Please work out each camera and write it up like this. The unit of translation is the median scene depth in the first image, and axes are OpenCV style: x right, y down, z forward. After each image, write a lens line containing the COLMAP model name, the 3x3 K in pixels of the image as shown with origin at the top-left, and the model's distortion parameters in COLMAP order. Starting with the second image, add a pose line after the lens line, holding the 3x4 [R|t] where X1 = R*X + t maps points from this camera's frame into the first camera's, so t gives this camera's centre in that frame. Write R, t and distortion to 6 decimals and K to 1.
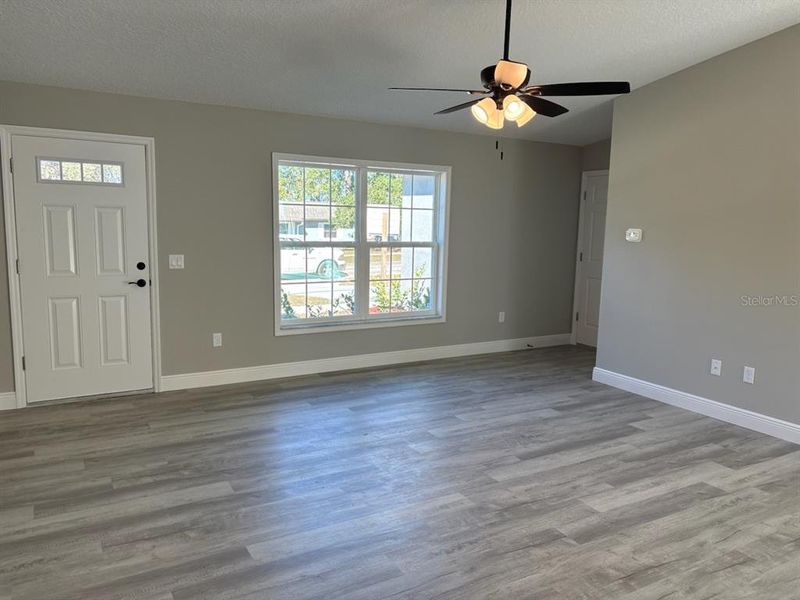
lens RADIAL K [[604.0, 0, 401.5], [0, 604.0, 302.1], [0, 0, 1]] dist [0.046413, -0.053202]
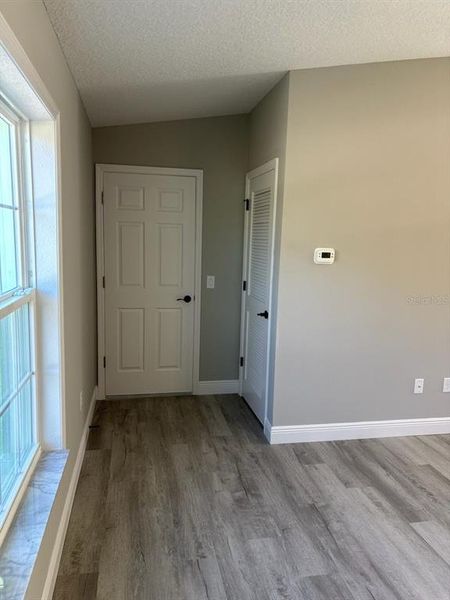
lens RADIAL K [[453.0, 0, 225.0], [0, 453.0, 300.0], [0, 0, 1]] dist [0.046413, -0.053202]
pose [[0.333276, -0.143074, 0.931911, -0.264267], [0.110574, 0.987529, 0.112068, -0.150927], [-0.936323, 0.065696, 0.344940, 1.033950]]
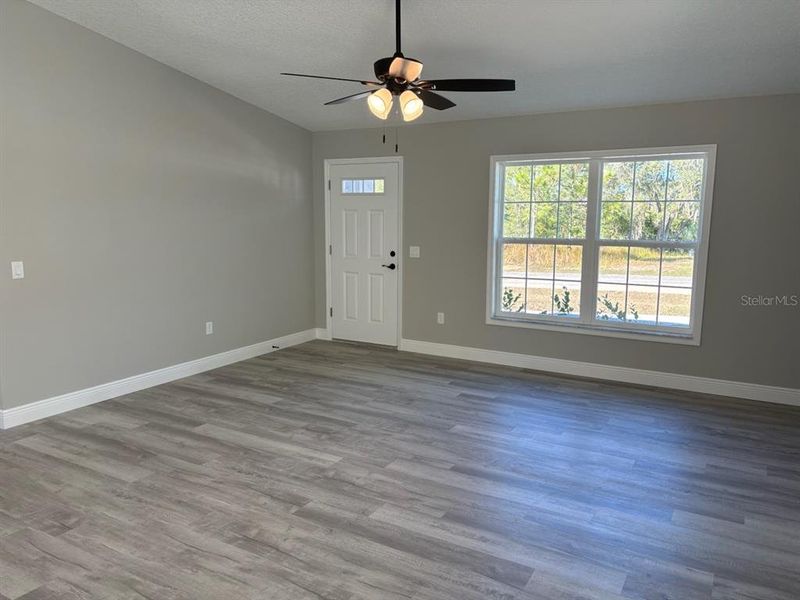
lens RADIAL K [[604.0, 0, 401.5], [0, 604.0, 302.1], [0, 0, 1]] dist [0.046413, -0.053202]
pose [[0.500083, 0.112164, -0.858683, 0.760016], [-0.116074, 0.991311, 0.061889, -0.038900], [0.858163, 0.068721, 0.508757, 0.351818]]
